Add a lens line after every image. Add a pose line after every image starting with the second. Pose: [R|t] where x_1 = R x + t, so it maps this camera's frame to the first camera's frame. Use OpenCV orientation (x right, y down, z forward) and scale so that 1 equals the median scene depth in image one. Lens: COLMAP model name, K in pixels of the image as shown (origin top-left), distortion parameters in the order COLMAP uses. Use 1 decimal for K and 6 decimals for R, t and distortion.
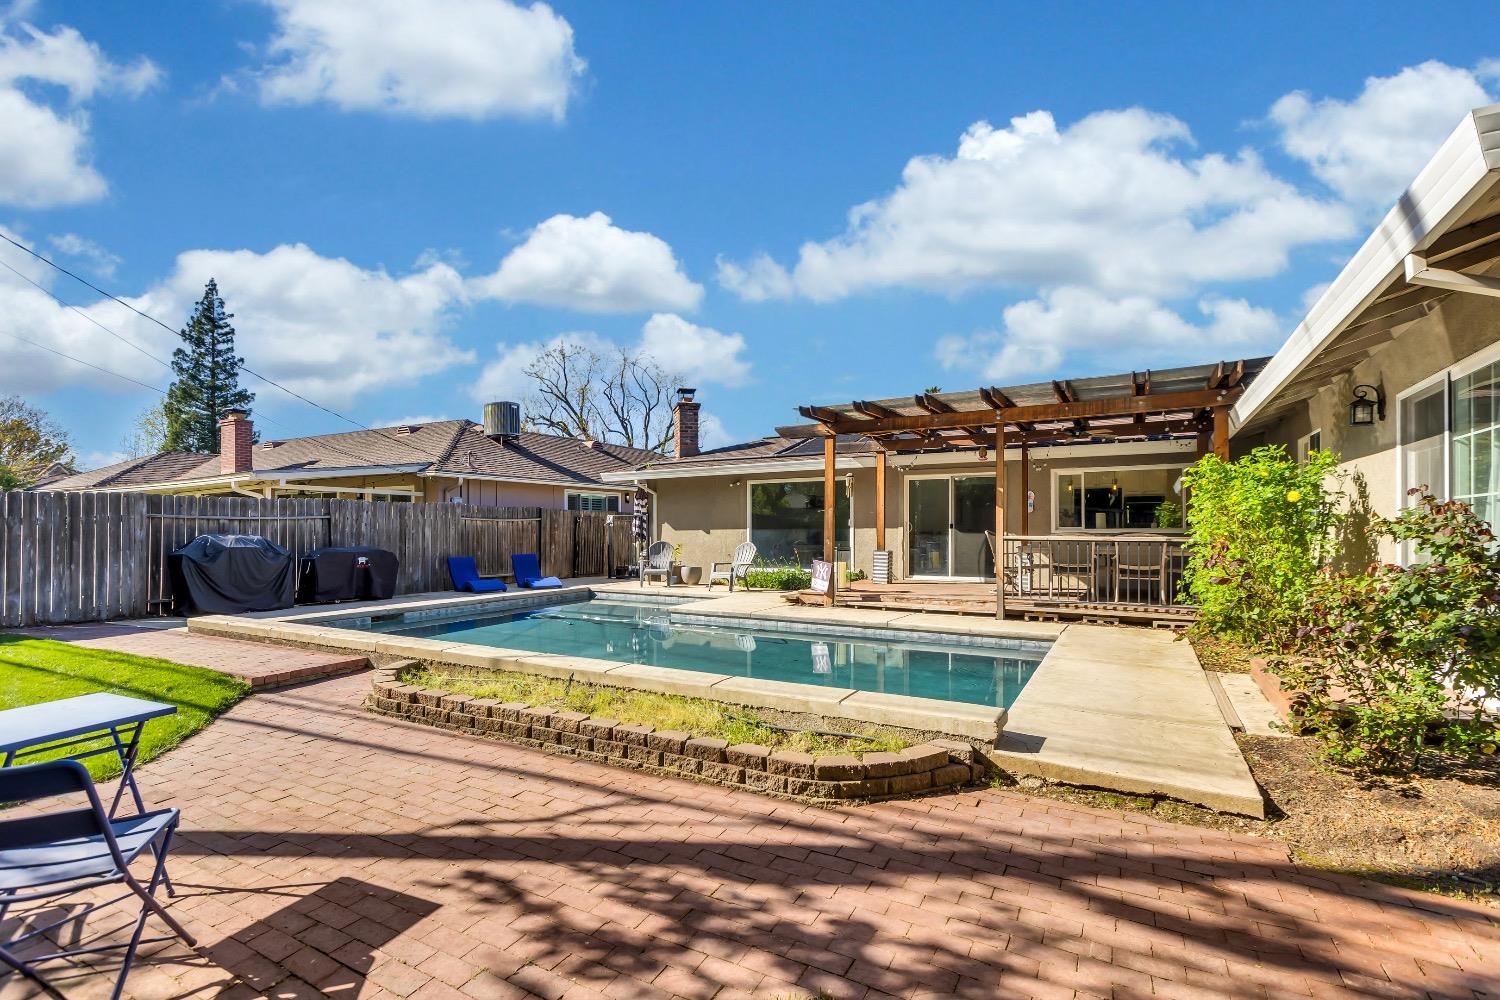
lens RADIAL K [[688.4, 0, 759.6], [0, 688.4, 522.1], [0, 0, 1]] dist [-0.000652, 0.000092]
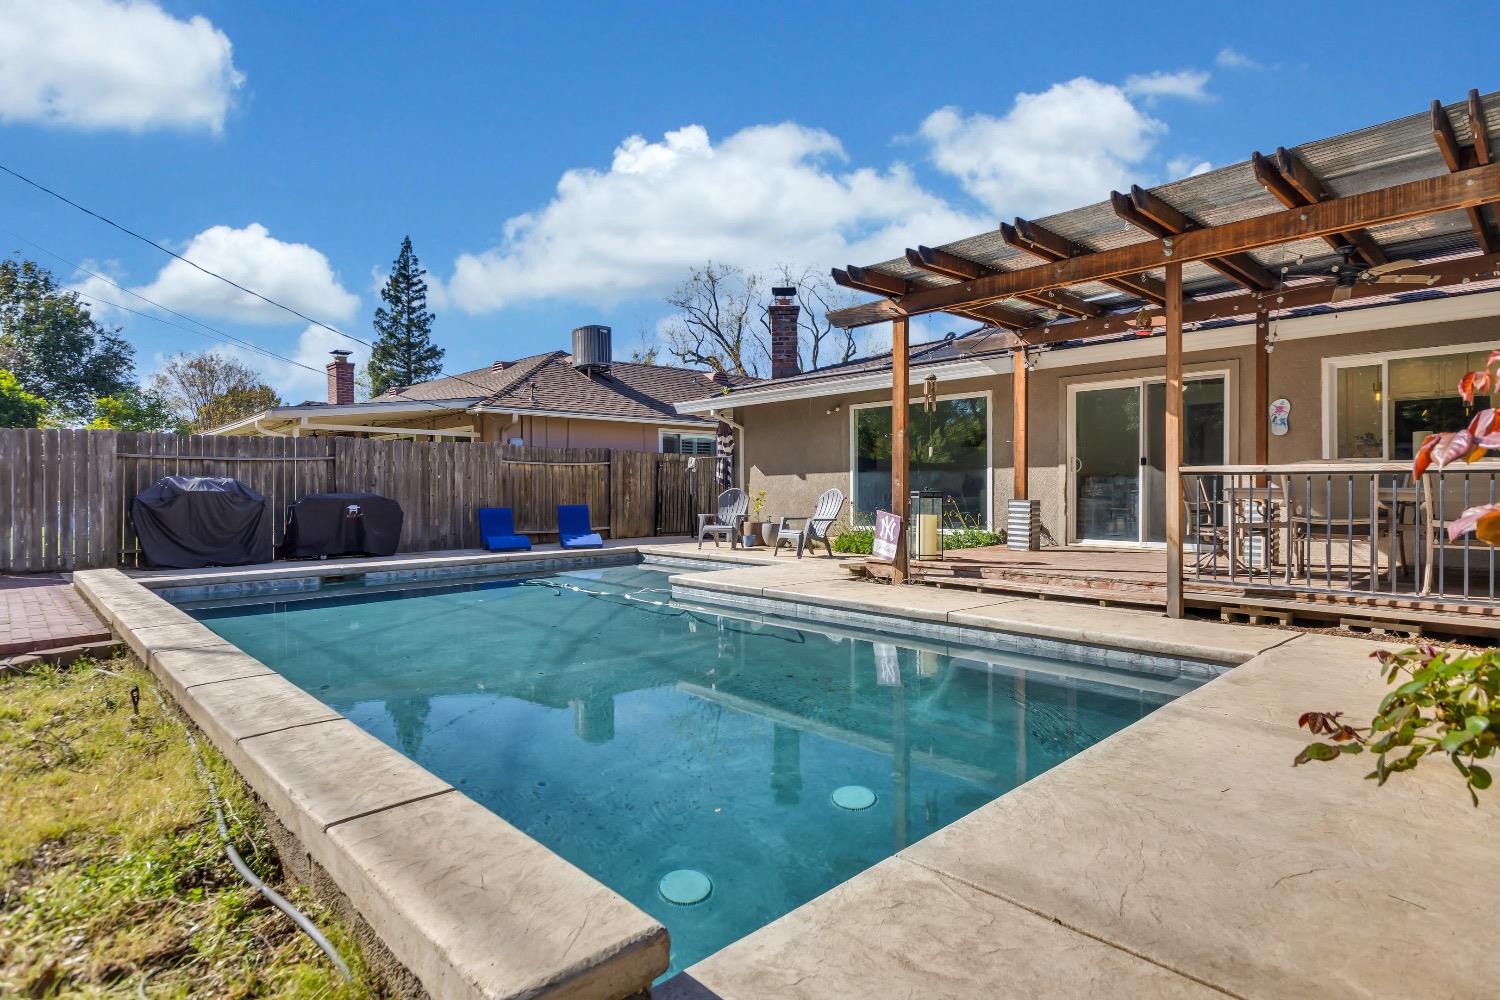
lens RADIAL K [[794.3, 0, 750.6], [0, 794.3, 485.5], [0, 0, 1]] dist [0.000492, 0.000214]
pose [[0.953146, -0.003041, -0.302494, 0.151119], [0.005485, 0.999959, 0.007230, 0.019932], [0.302460, -0.008550, 0.953124, 0.197301]]
